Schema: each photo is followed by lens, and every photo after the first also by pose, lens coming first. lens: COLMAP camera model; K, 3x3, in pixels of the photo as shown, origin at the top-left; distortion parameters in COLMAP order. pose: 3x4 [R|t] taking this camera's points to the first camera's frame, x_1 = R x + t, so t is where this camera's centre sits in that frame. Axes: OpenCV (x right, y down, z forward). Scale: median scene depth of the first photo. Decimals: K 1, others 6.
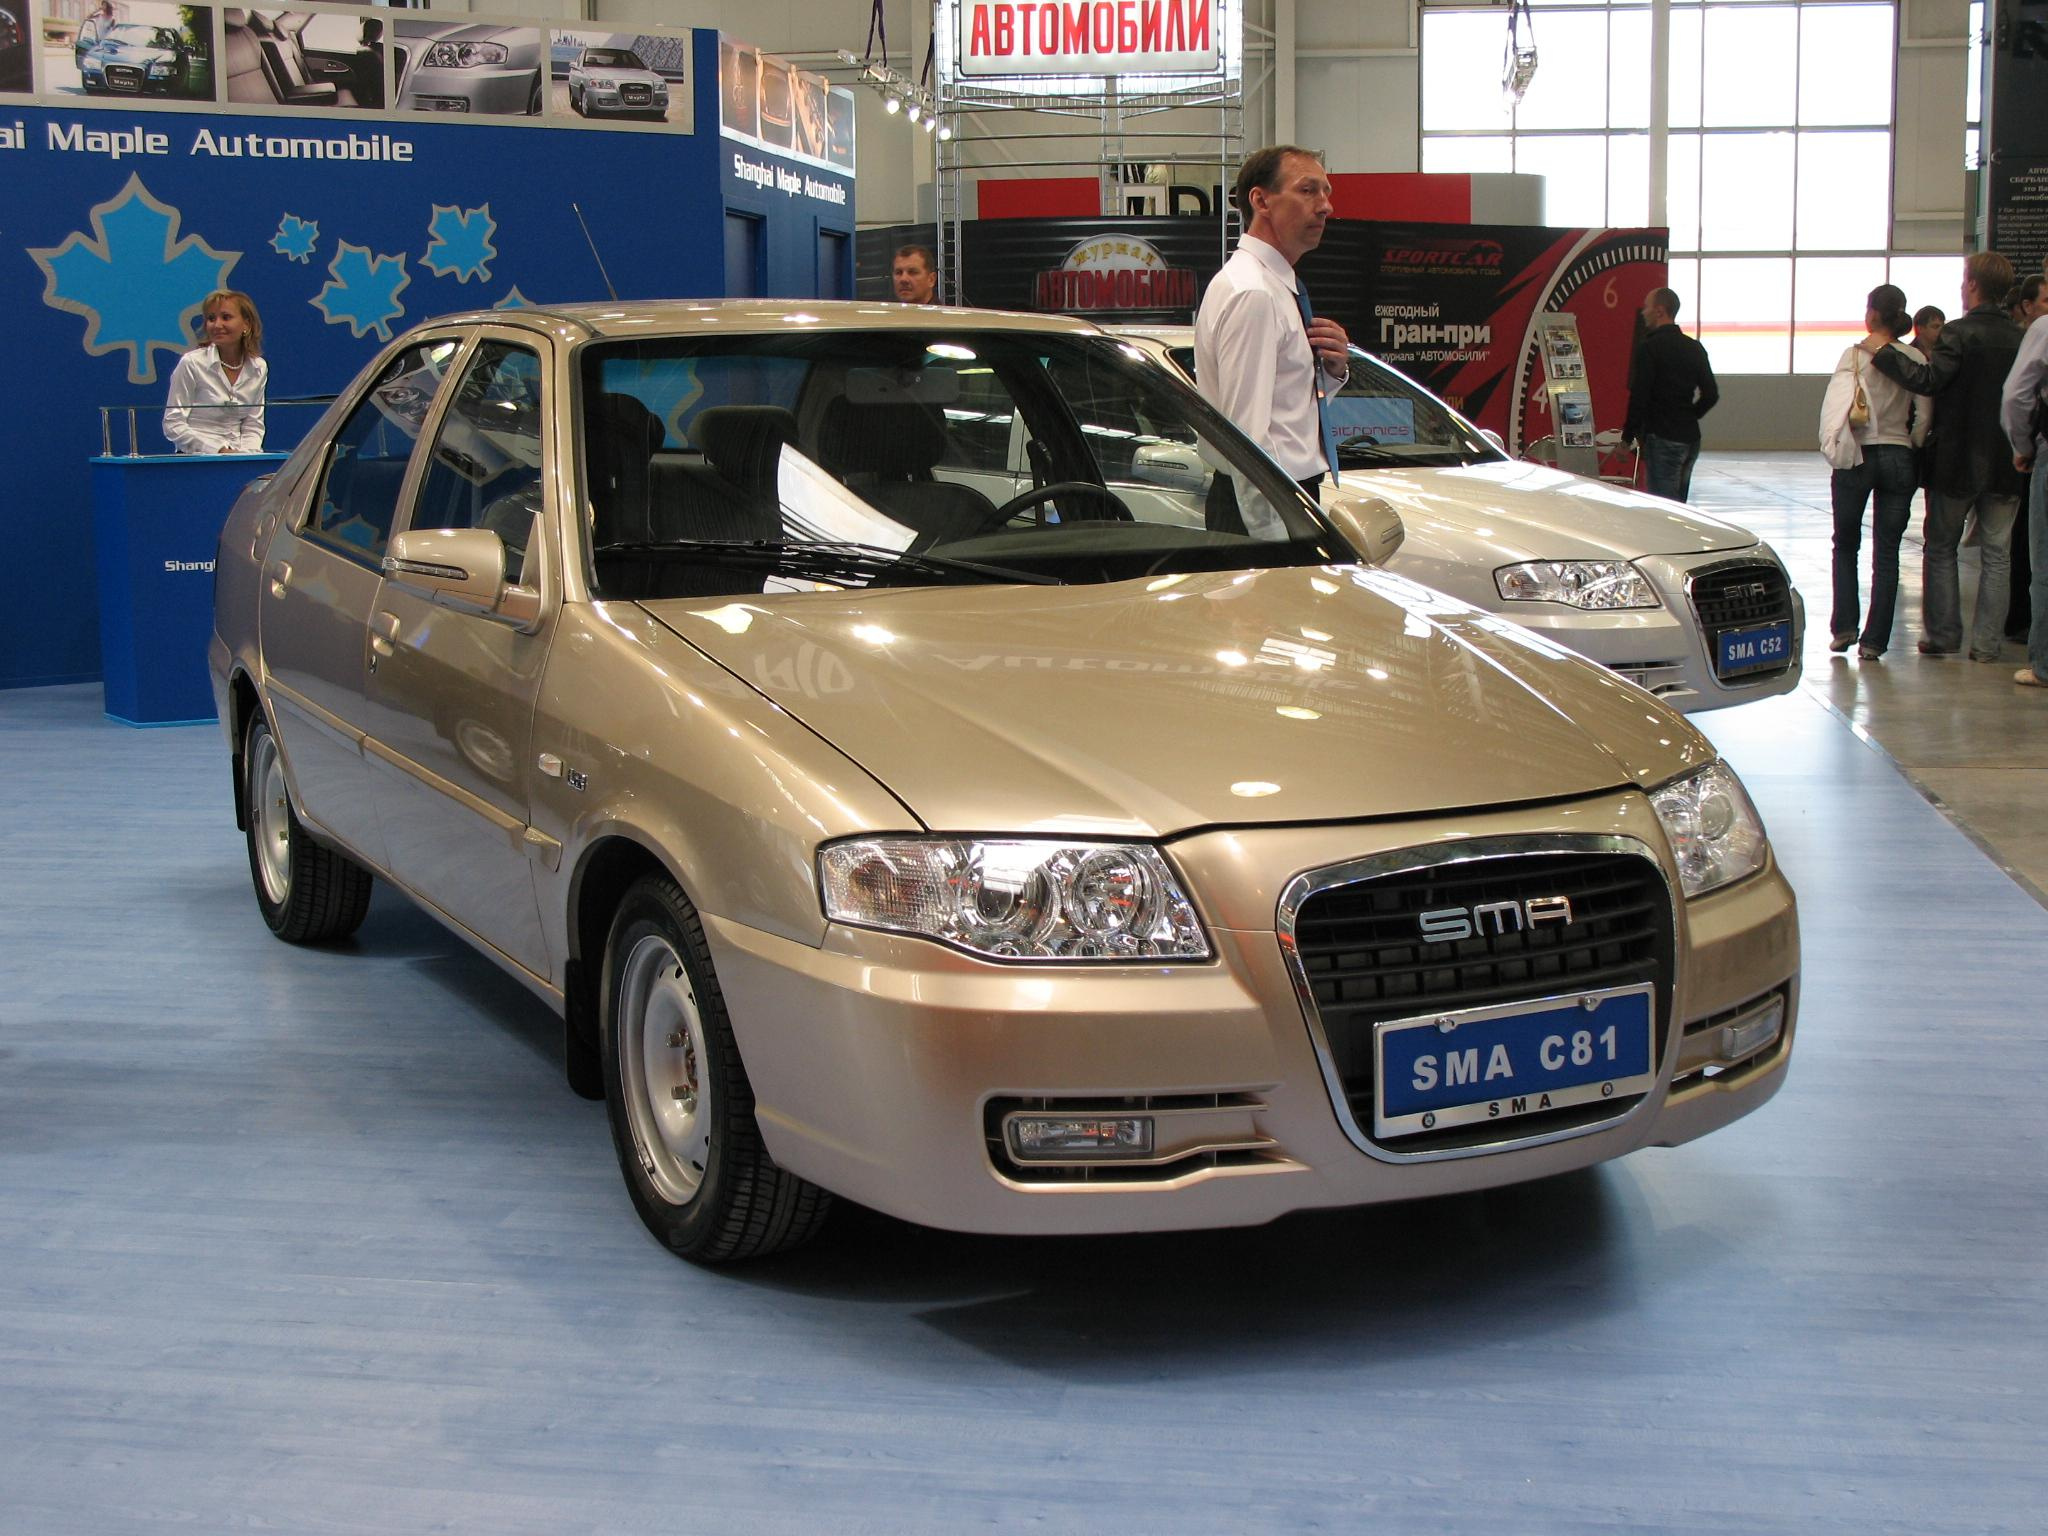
lens RADIAL K [[2691.6, 0, 1024.0], [0, 2691.6, 768.0], [0, 0, 1]] dist [-0.127445, 0.187234]
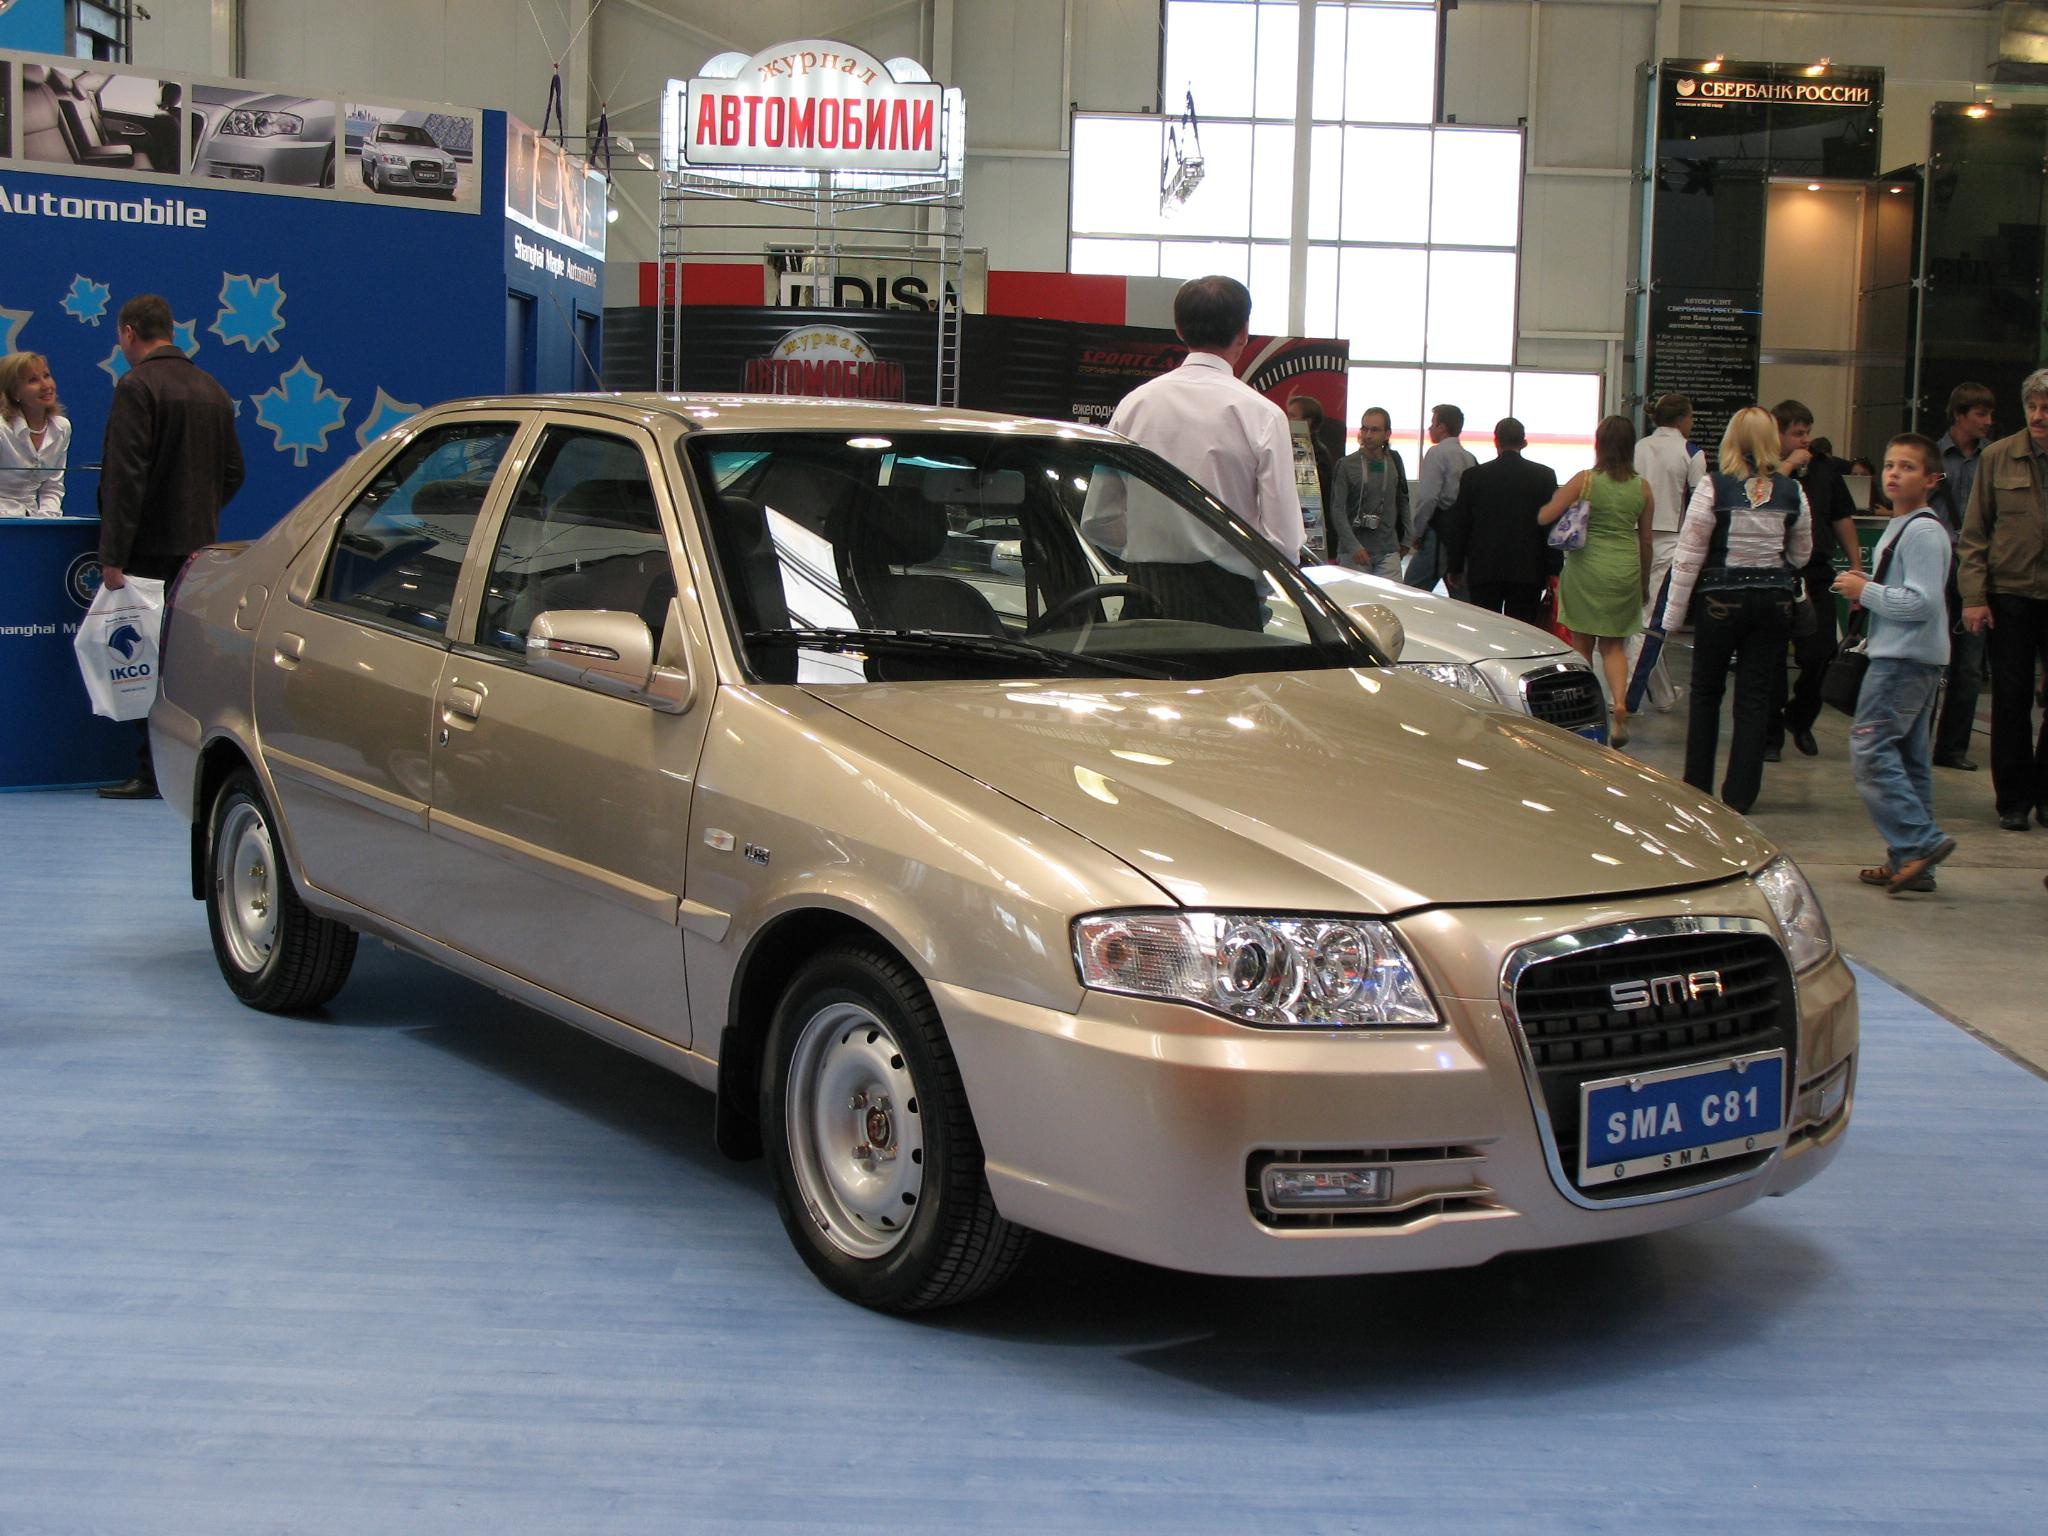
lens RADIAL K [[2691.6, 0, 1024.0], [0, 2691.6, 768.0], [0, 0, 1]] dist [-0.127445, 0.187234]
pose [[0.988440, 0.020321, 0.150242, -0.170754], [-0.015551, 0.999339, -0.032853, 0.002733], [-0.150811, 0.030137, 0.988103, -0.043592]]
